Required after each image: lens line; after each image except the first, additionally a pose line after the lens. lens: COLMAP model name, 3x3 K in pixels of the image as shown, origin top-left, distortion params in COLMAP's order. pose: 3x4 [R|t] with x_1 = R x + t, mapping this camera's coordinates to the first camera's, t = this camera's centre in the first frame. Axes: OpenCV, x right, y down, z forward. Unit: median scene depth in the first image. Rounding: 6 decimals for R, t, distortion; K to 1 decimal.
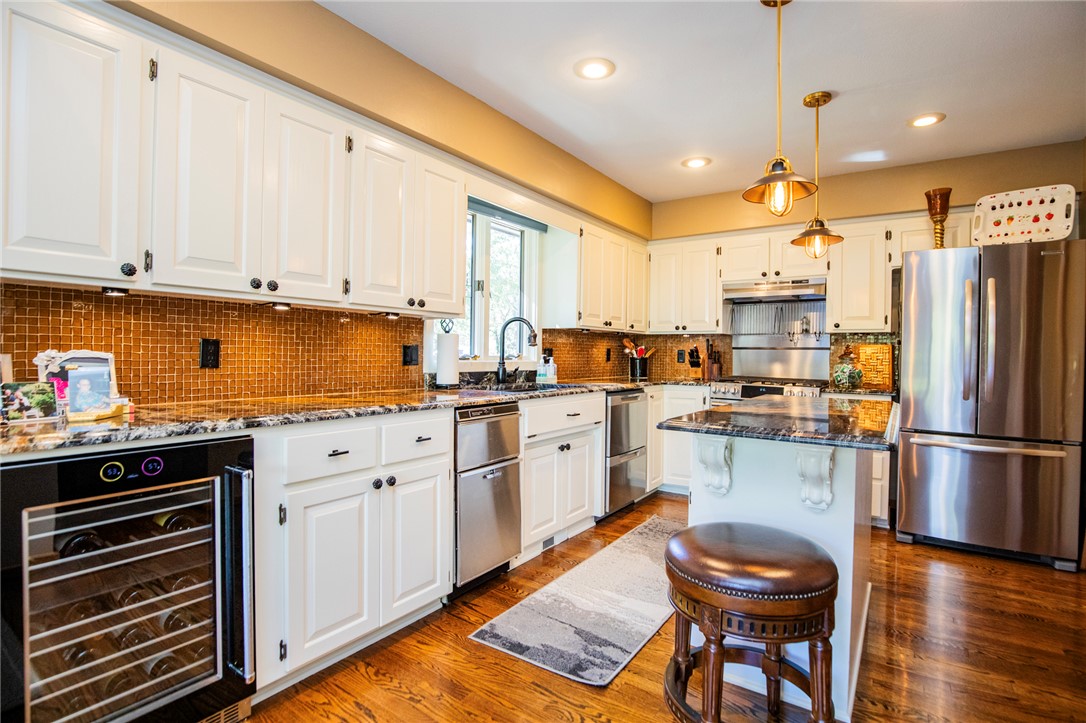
lens RADIAL K [[517.9, 0, 546.2], [0, 517.9, 358.8], [0, 0, 1]] dist [-0.002437, -0.001522]
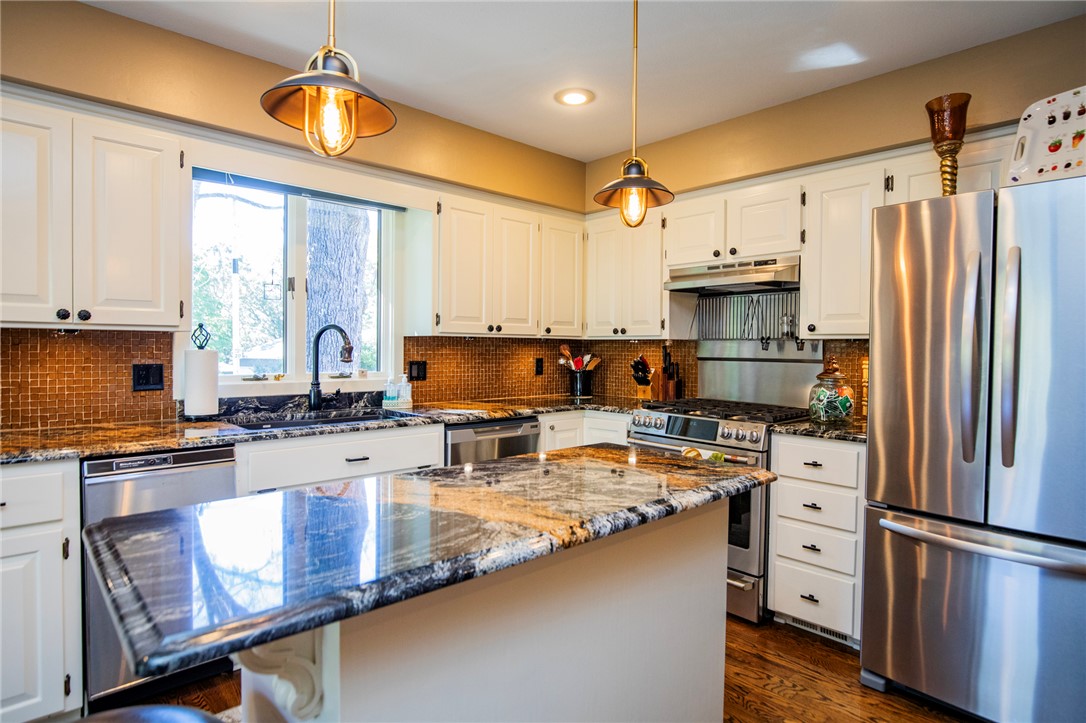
lens RADIAL K [[571.6, 0, 540.2], [0, 571.6, 363.5], [0, 0, 1]] dist [-0.007592, 0.004336]
pose [[0.974450, 0.001766, -0.224597, 0.403924], [0.001382, 0.999903, 0.013858, -0.031536], [0.224600, -0.013814, 0.974353, 0.231425]]
